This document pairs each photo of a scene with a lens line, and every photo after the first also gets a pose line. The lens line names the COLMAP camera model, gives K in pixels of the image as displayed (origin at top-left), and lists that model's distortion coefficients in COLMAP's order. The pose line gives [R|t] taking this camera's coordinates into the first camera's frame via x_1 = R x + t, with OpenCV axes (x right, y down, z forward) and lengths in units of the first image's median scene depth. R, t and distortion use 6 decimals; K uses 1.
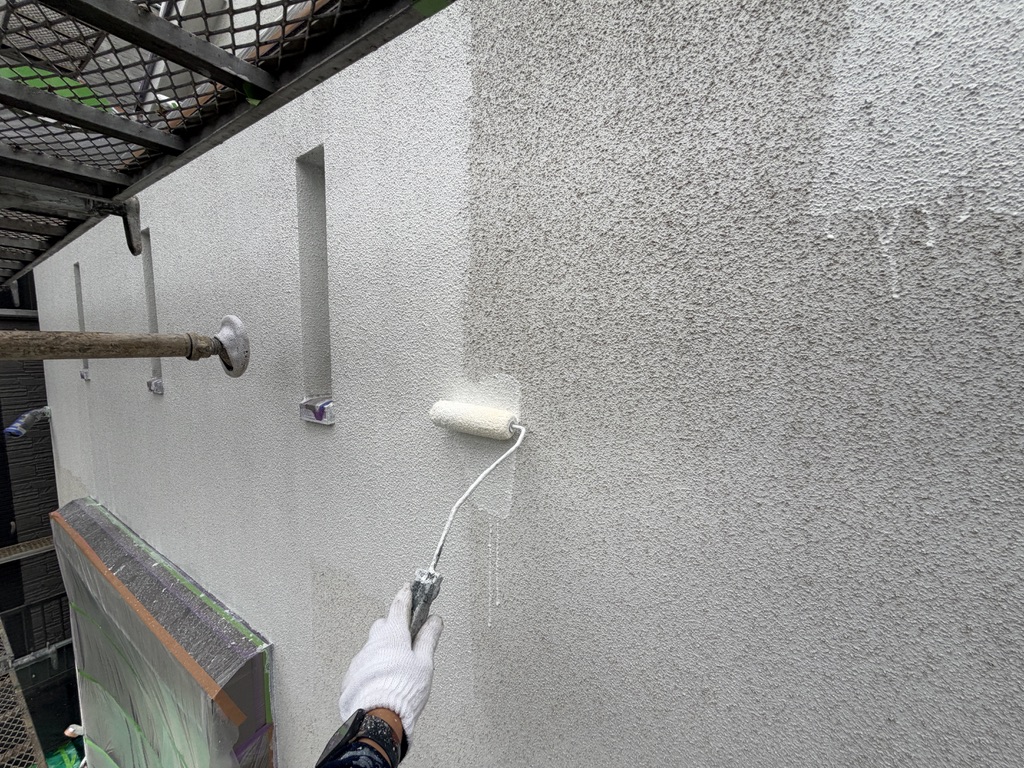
lens RADIAL K [[408.3, 0, 512.1], [0, 408.3, 386.7], [0, 0, 1]] dist [-0.002809, 0.001546]
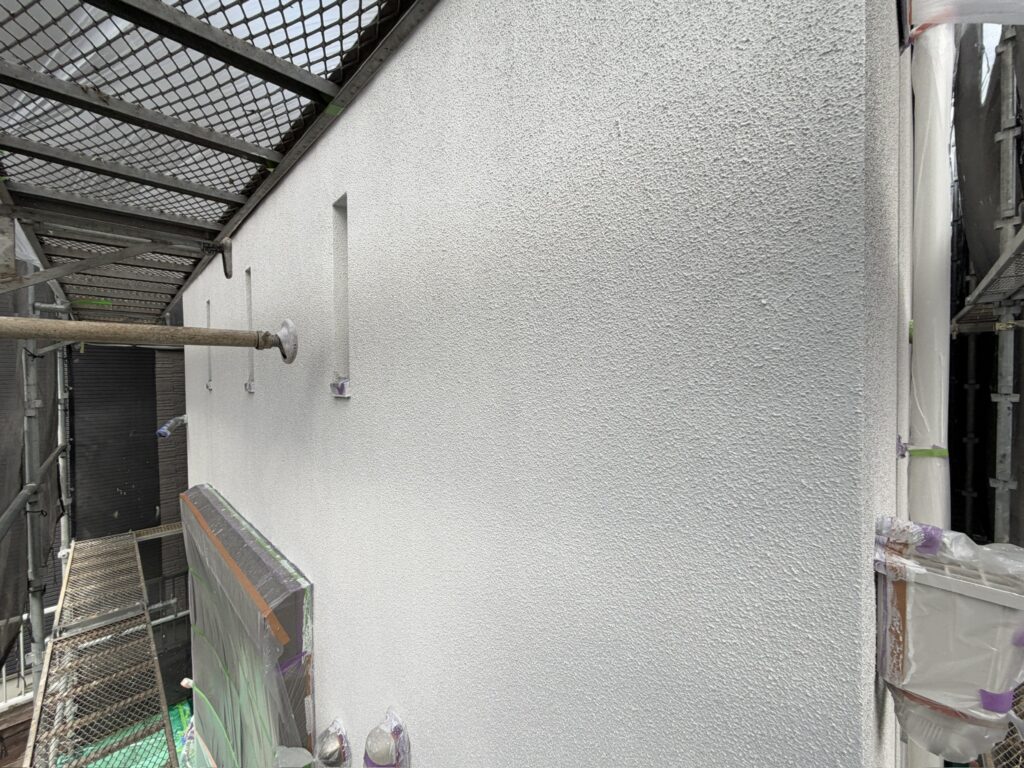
lens RADIAL K [[408.3, 0, 508.8], [0, 408.3, 385.6], [0, 0, 1]] dist [-0.002809, 0.001546]
pose [[0.980952, -0.011040, -0.193935, 0.463980], [-0.003507, 0.997214, -0.074505, 0.221842], [0.194217, 0.073766, 0.978181, -0.272644]]
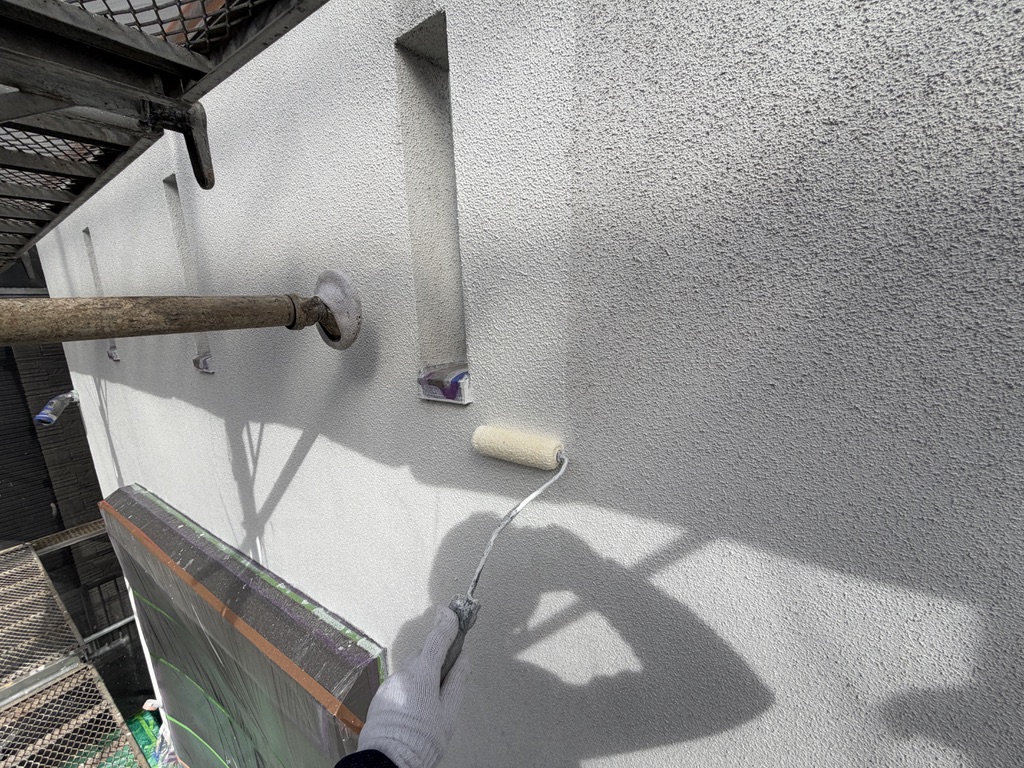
lens RADIAL K [[408.3, 0, 506.6], [0, 408.3, 385.0], [0, 0, 1]] dist [-0.002809, 0.001546]
pose [[0.998425, -0.051709, -0.021782, -0.507617], [0.053609, 0.993718, 0.098234, -0.022265], [0.016565, -0.099247, 0.994925, 0.326227]]
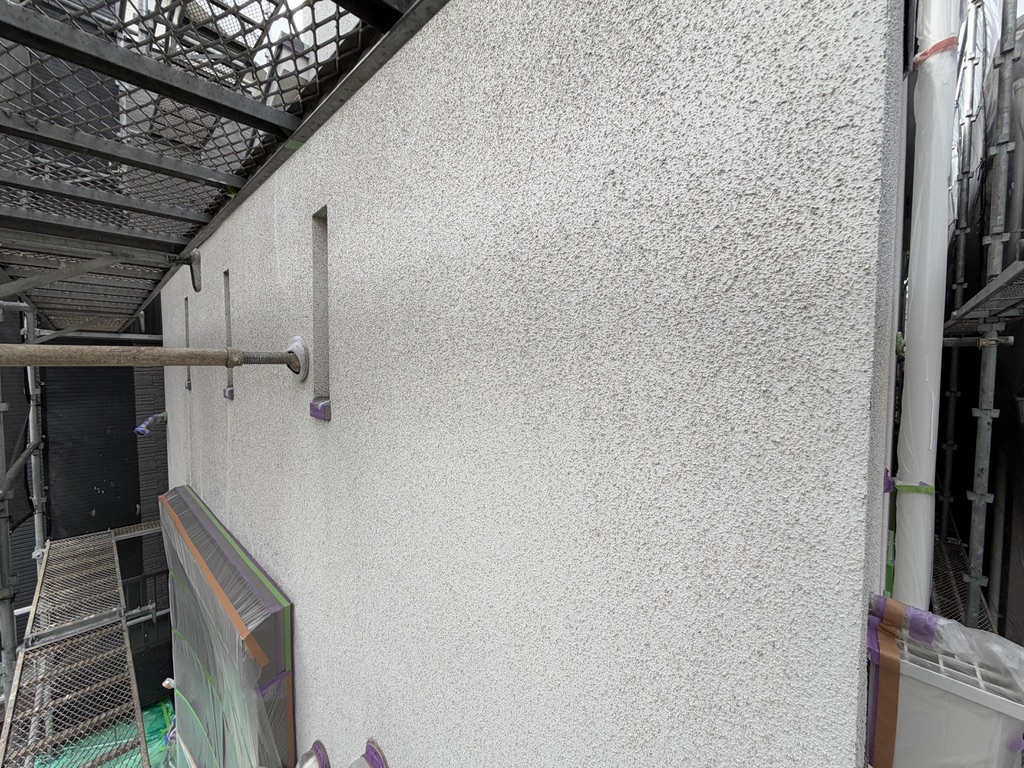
lens RADIAL K [[408.3, 0, 510.1], [0, 408.3, 386.8], [0, 0, 1]] dist [-0.002809, 0.001546]
pose [[0.985709, 0.008025, -0.168265, 0.468180], [-0.015993, 0.998811, -0.046048, 0.058947], [0.167695, 0.048081, 0.984666, -0.224363]]
